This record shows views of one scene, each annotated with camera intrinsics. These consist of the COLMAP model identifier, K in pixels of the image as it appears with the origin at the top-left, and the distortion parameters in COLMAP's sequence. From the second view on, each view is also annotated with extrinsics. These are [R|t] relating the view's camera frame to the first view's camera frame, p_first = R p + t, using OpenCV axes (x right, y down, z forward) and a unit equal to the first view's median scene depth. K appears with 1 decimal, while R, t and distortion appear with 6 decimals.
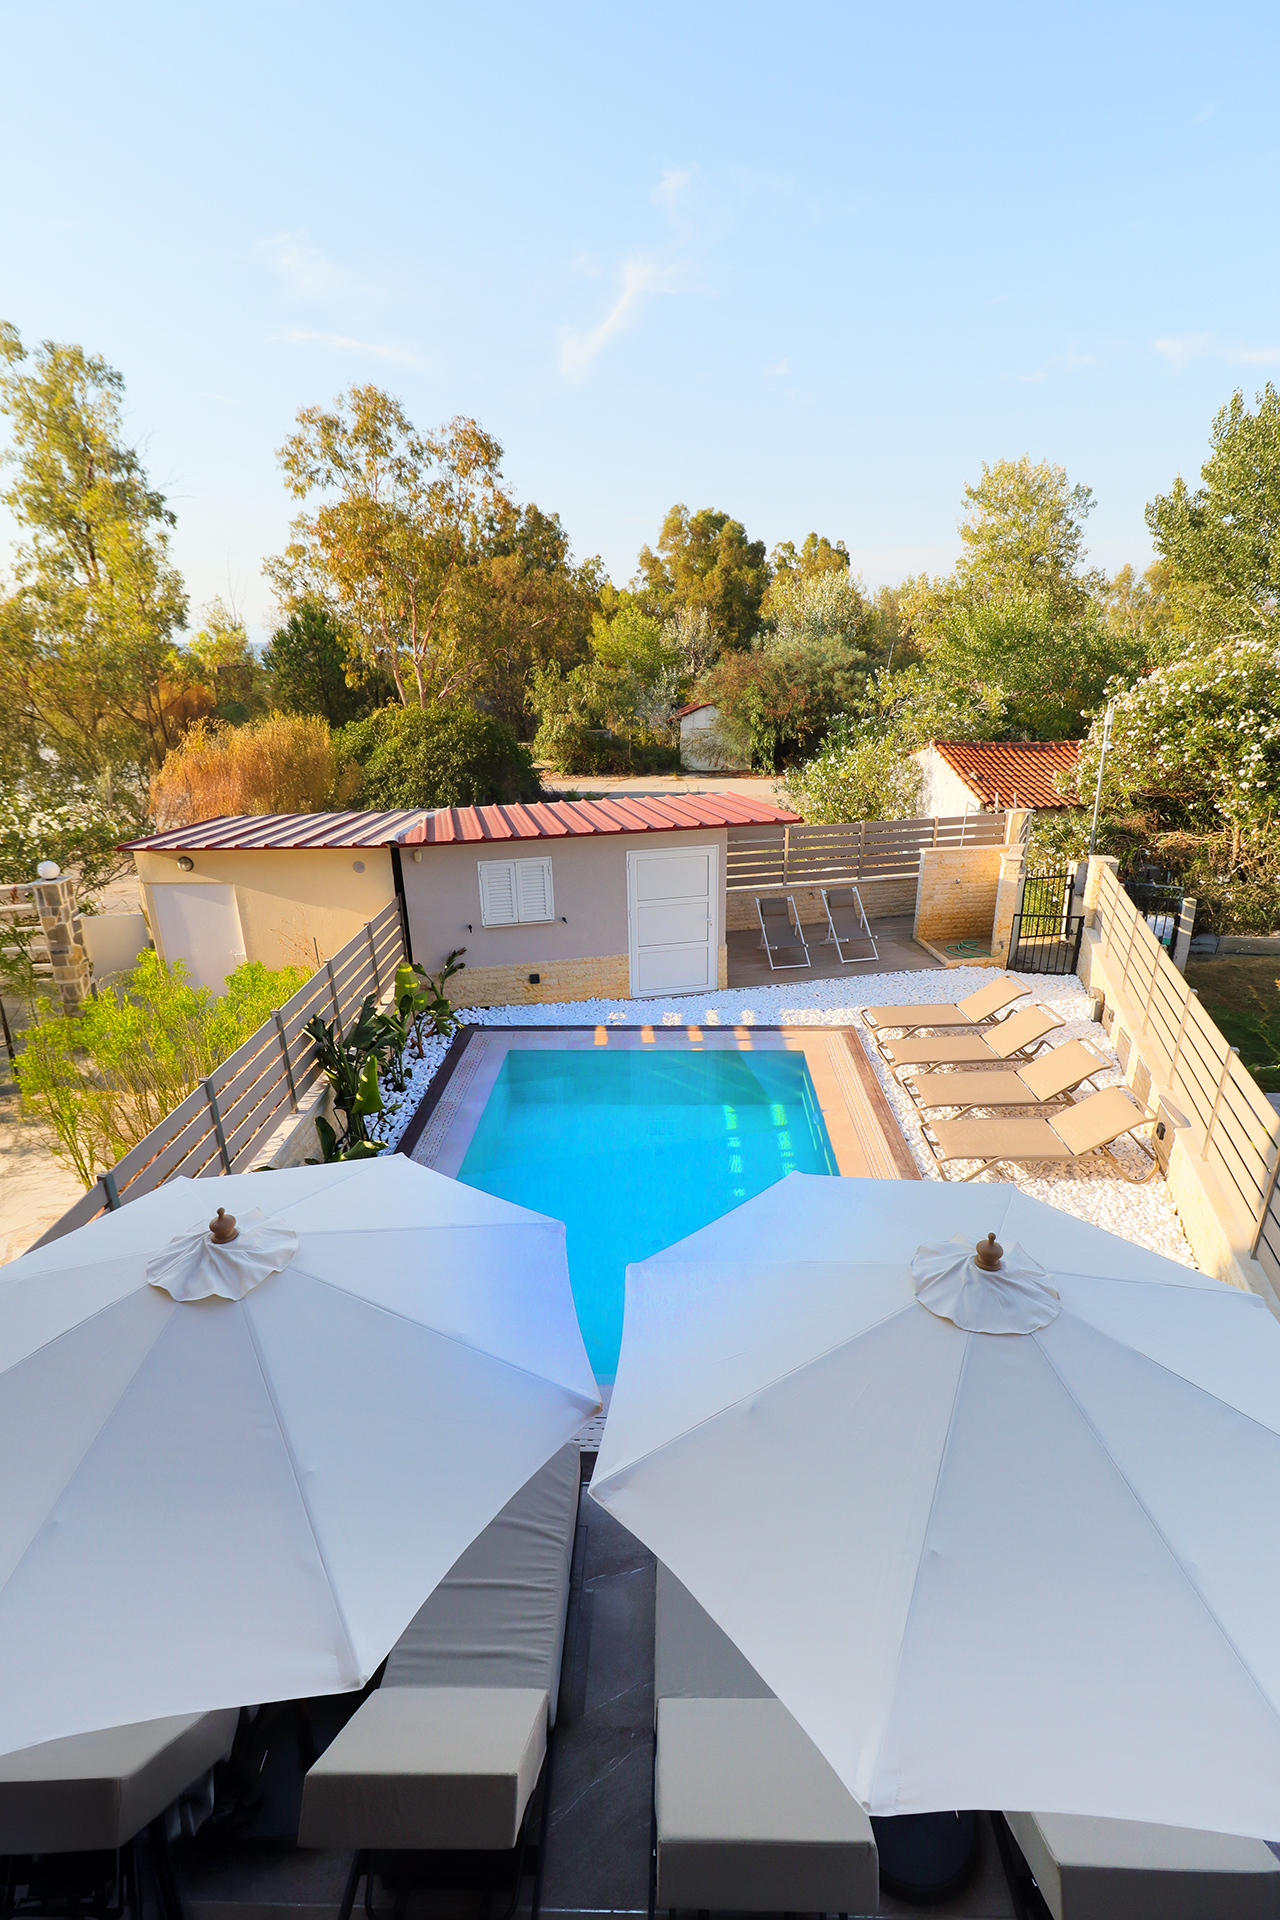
lens RADIAL K [[890.5, 0, 640.0], [0, 890.5, 960.0], [0, 0, 1]] dist [0.005103, -0.000064]
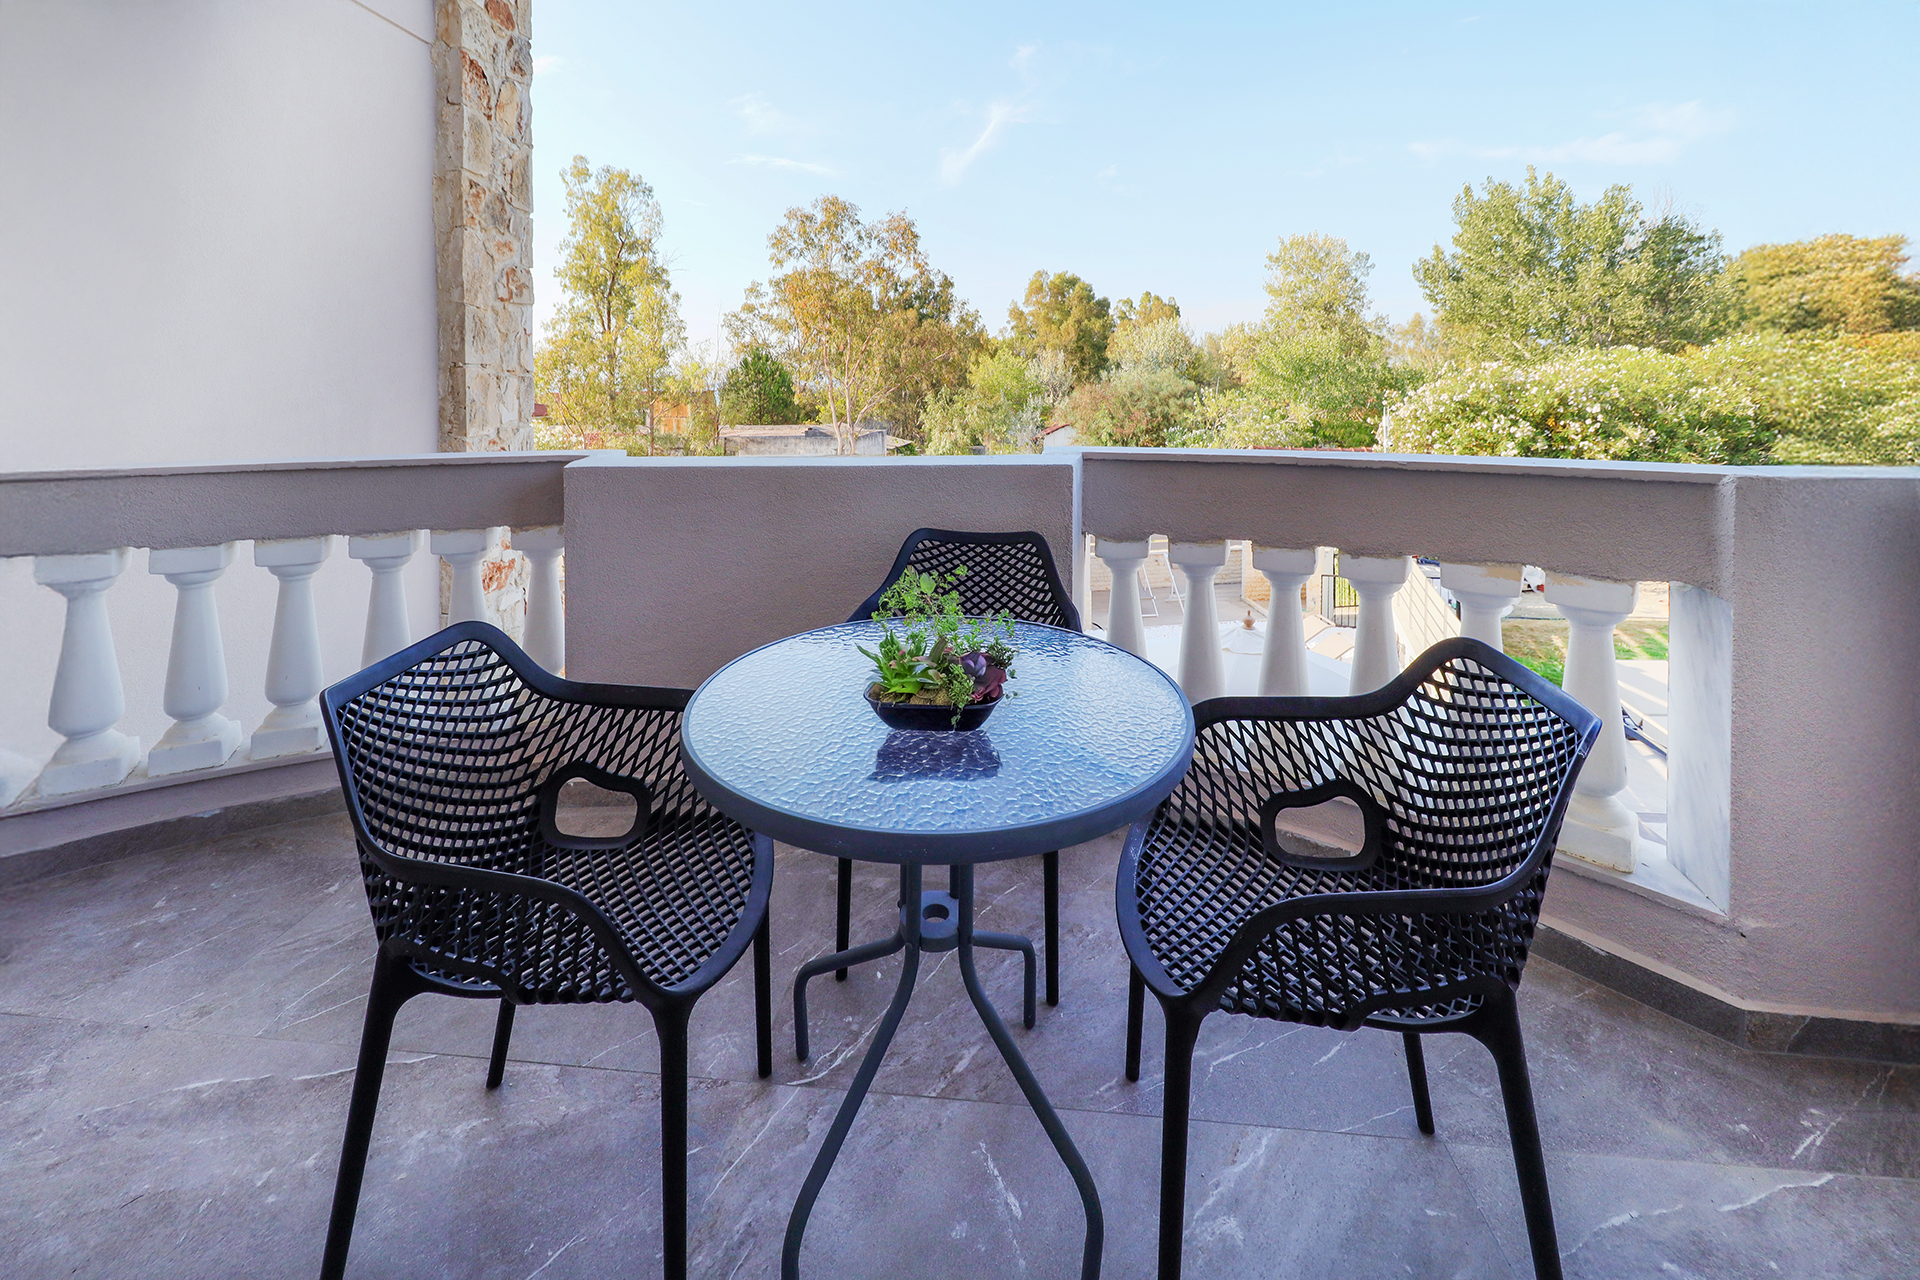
lens RADIAL K [[954.9, 0, 966.1], [0, 954.9, 601.3], [0, 0, 1]] dist [-0.000317, -0.000433]
pose [[0.999825, -0.012943, -0.013485, -0.048095], [0.010766, 0.988539, -0.150581, 0.151909], [0.015280, 0.150409, 0.988506, -0.263690]]
